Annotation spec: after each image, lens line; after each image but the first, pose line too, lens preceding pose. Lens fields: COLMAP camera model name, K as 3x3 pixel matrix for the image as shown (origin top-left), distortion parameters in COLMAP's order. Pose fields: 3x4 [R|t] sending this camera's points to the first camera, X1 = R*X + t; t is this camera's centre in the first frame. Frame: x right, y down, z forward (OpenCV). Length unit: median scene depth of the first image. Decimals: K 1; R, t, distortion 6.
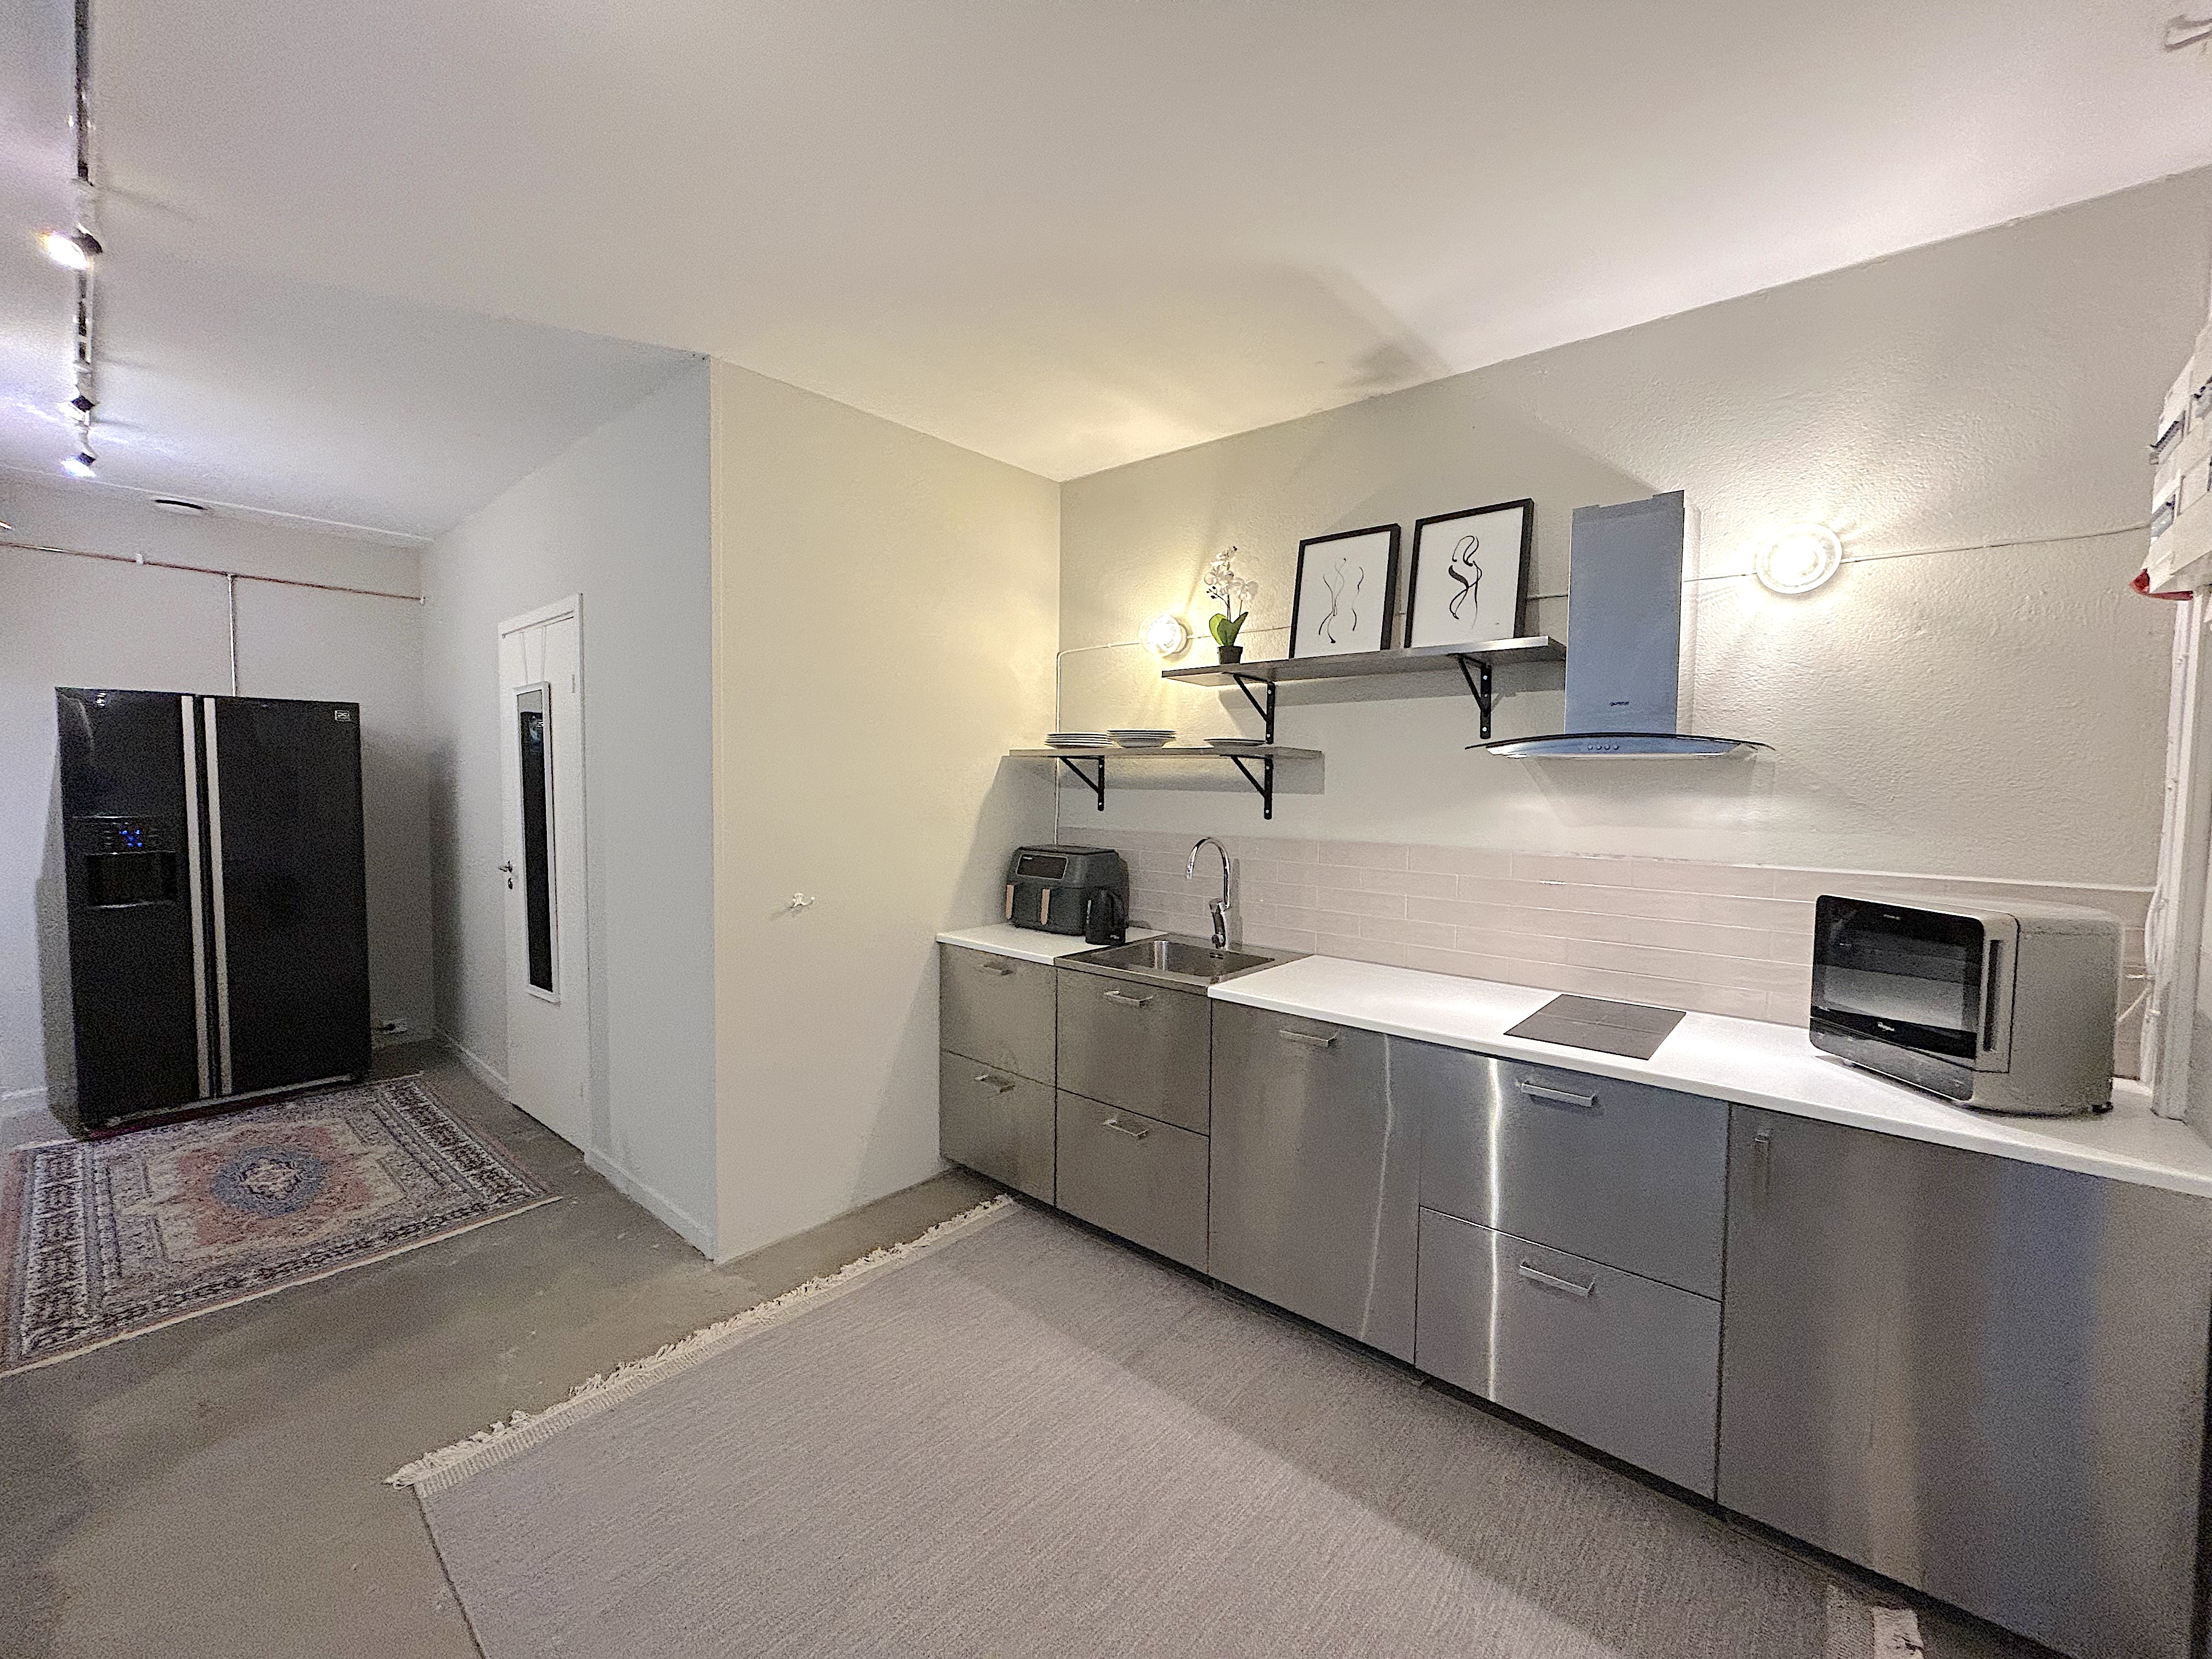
lens RADIAL K [[888.3, 0, 1100.7], [0, 888.3, 832.2], [0, 0, 1]] dist [0.003640, 0.000628]
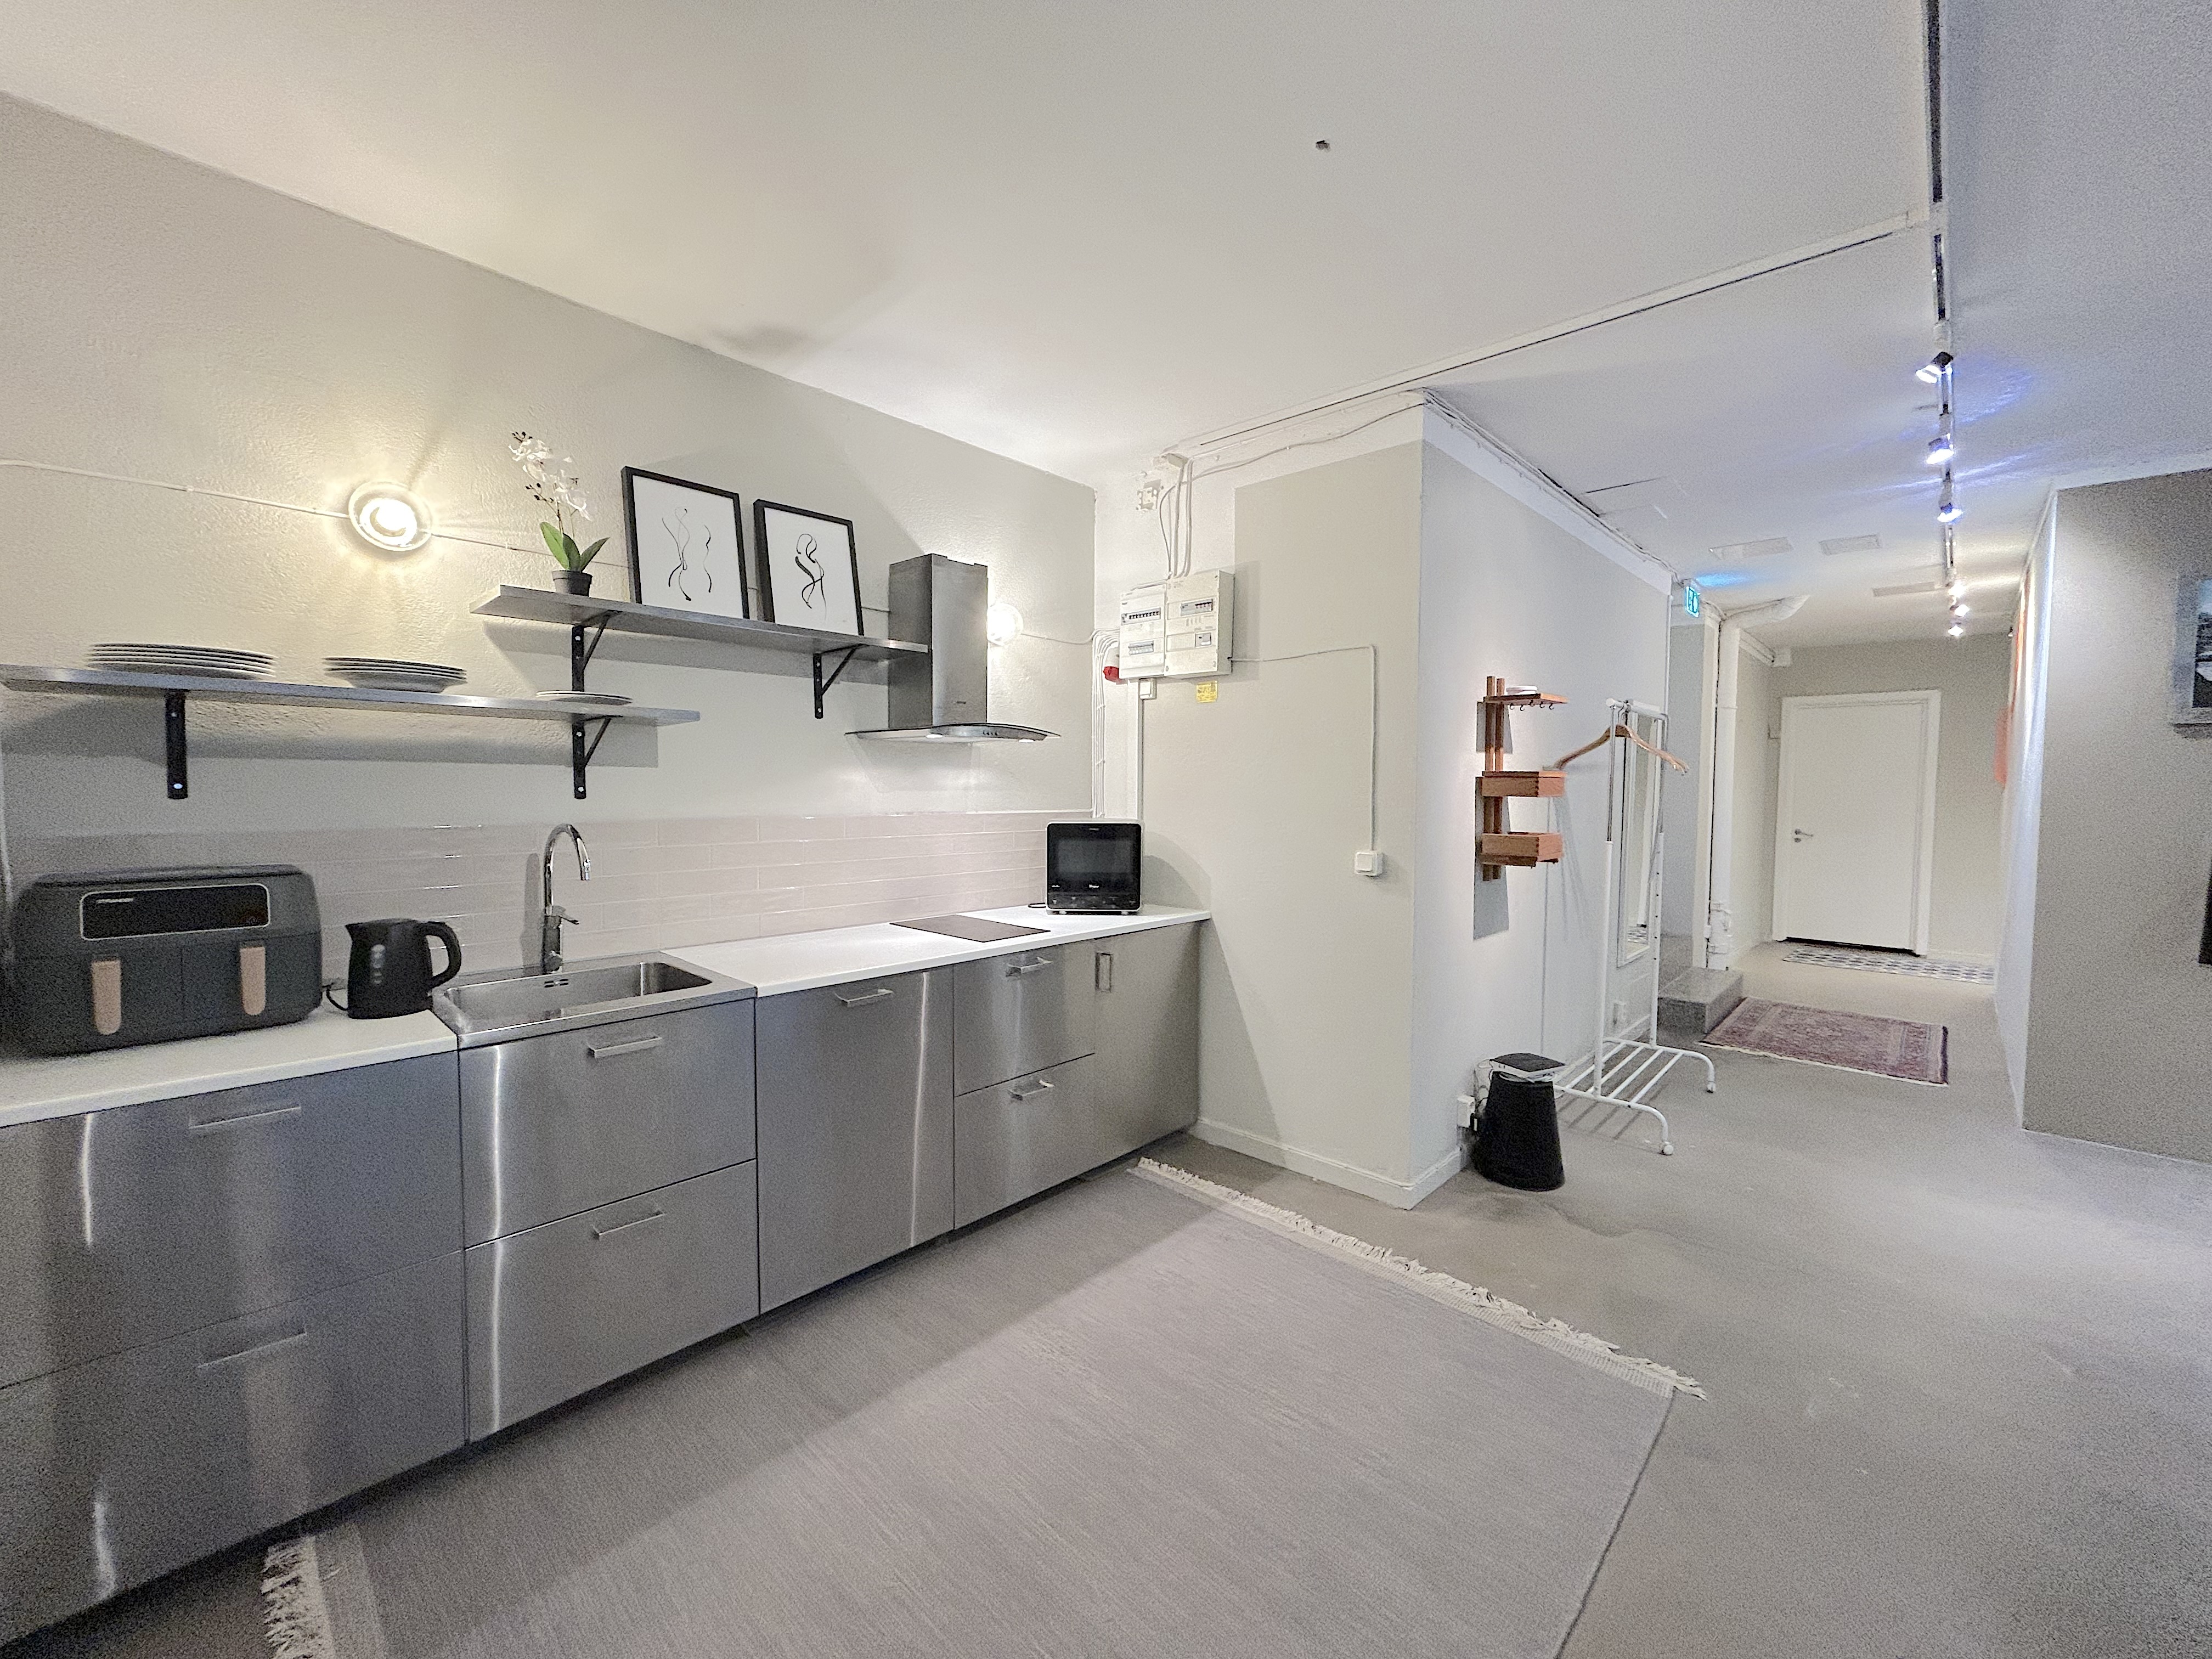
lens RADIAL K [[888.3, 0, 1113.8], [0, 888.3, 827.6], [0, 0, 1]] dist [0.003640, 0.000628]
pose [[0.051354, -0.061709, 0.996772, -0.655133], [0.050893, 0.996954, 0.059098, -0.013110], [-0.997383, 0.047693, 0.054338, 0.542683]]
